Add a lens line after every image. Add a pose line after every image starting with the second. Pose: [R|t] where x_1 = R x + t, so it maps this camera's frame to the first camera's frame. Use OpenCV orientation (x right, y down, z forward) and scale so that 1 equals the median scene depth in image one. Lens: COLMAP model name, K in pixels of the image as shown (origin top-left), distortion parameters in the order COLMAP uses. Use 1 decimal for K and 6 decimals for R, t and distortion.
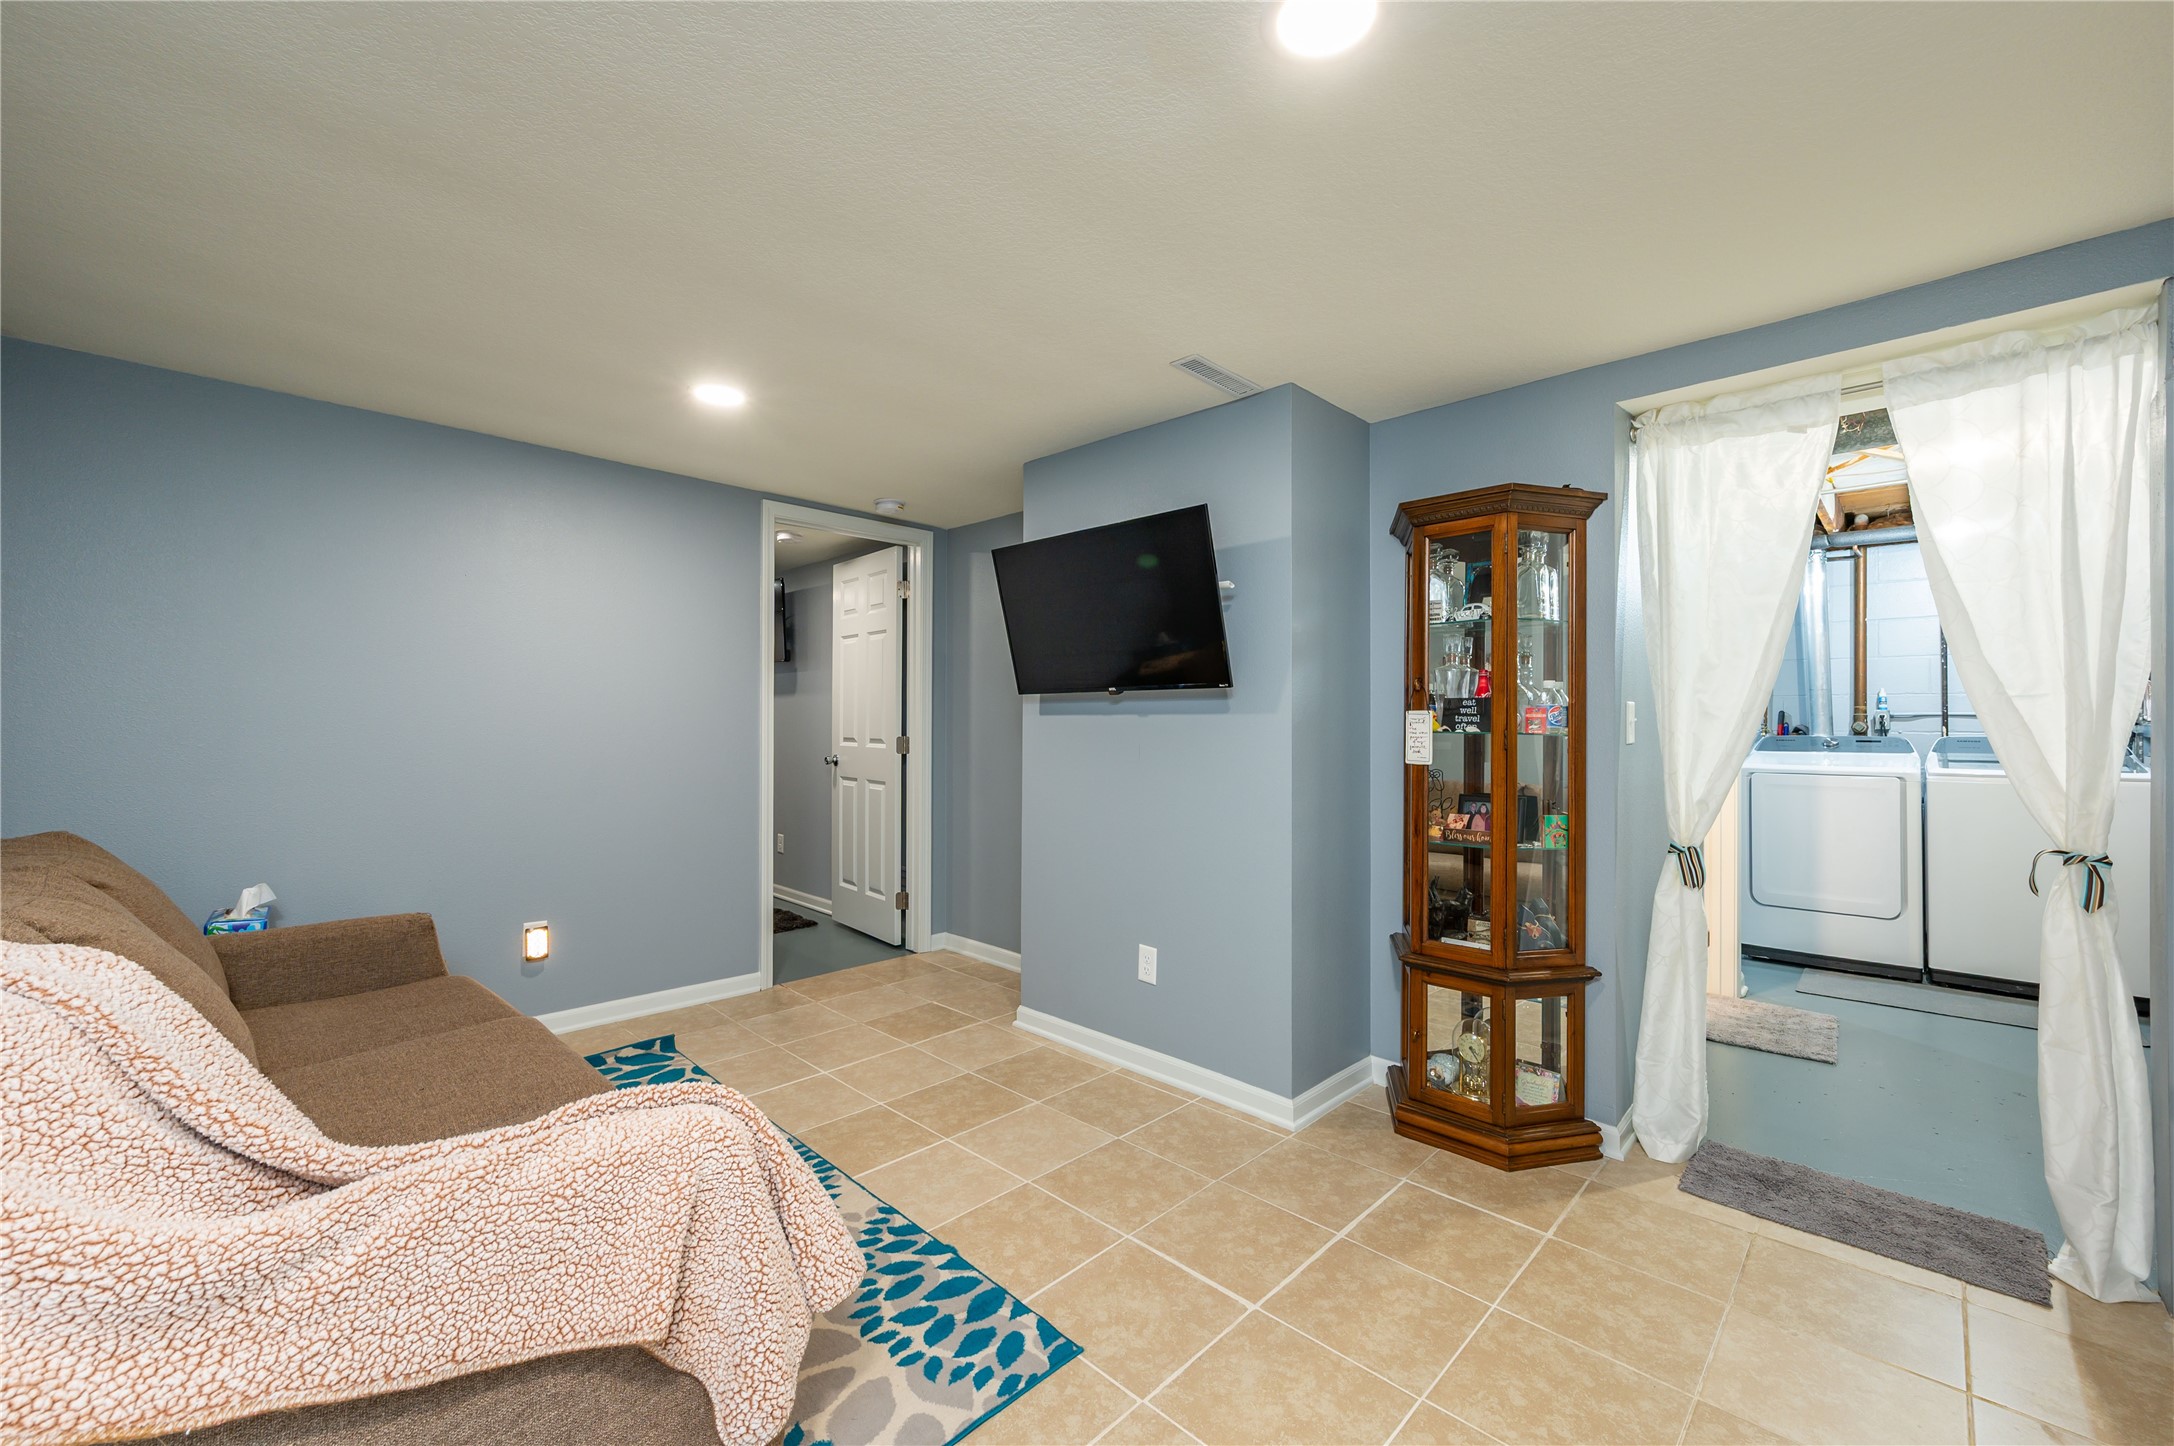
lens RADIAL K [[855.0, 0, 1085.5], [0, 855.0, 714.8], [0, 0, 1]] dist [0.000298, -0.000041]
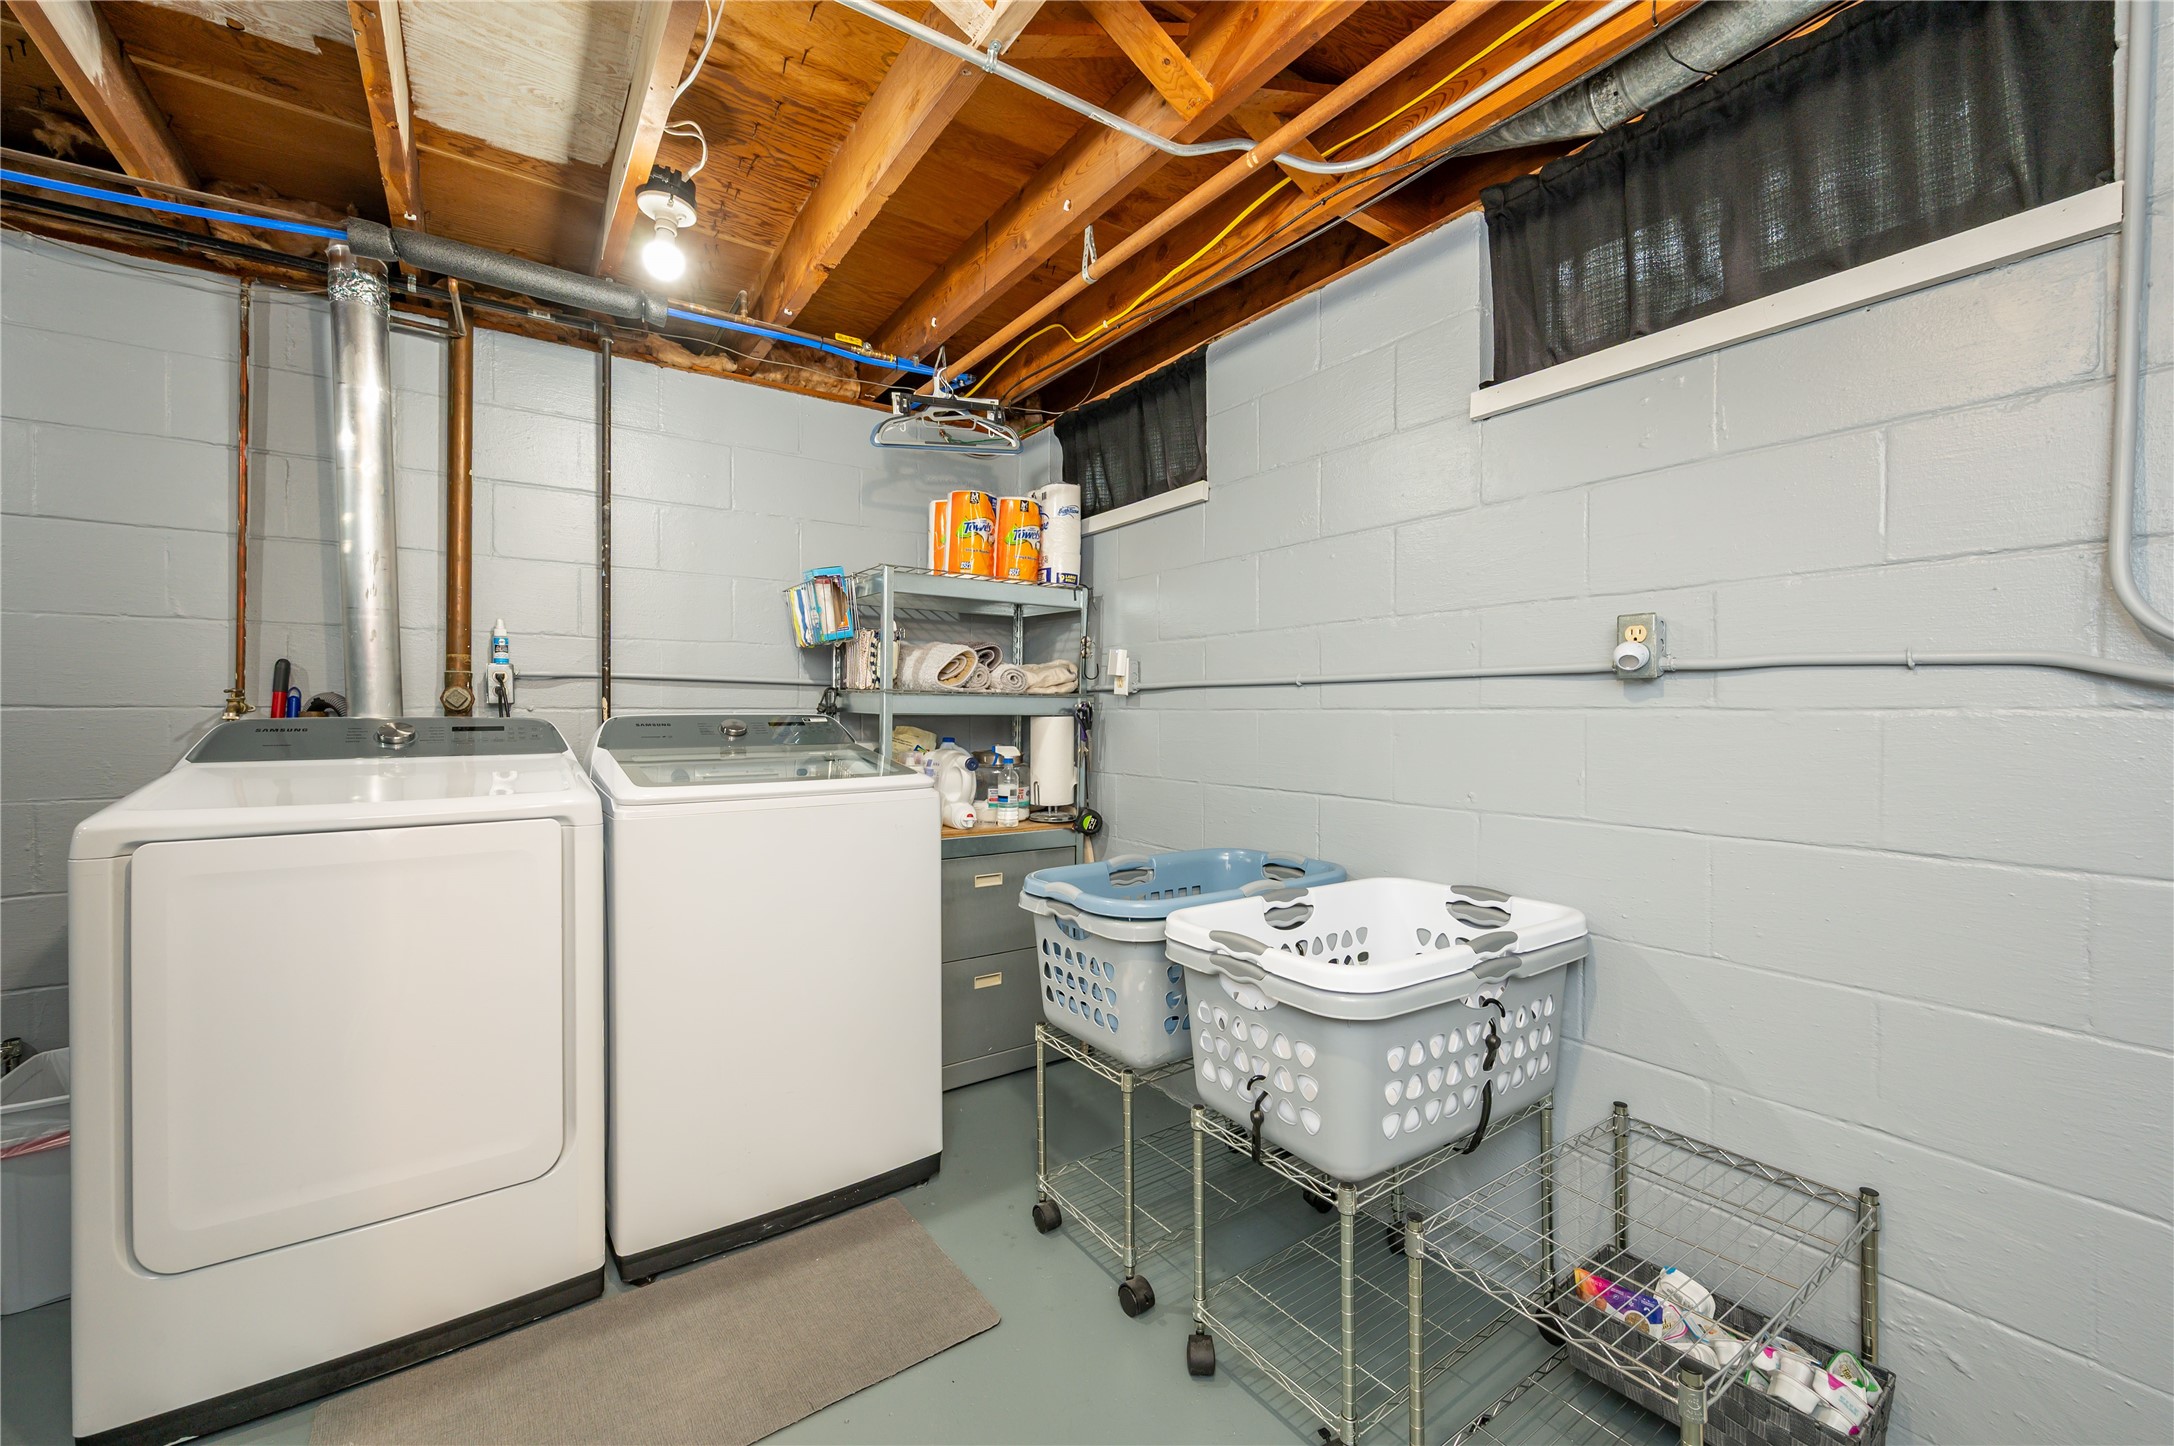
lens RADIAL K [[855.0, 0, 1087.2], [0, 855.0, 711.7], [0, 0, 1]] dist [0.000298, -0.000041]
pose [[0.185447, -0.005319, 0.982640, 0.806886], [-0.007138, 0.999952, 0.006759, 0.025386], [-0.982628, -0.008267, 0.185400, 0.911363]]
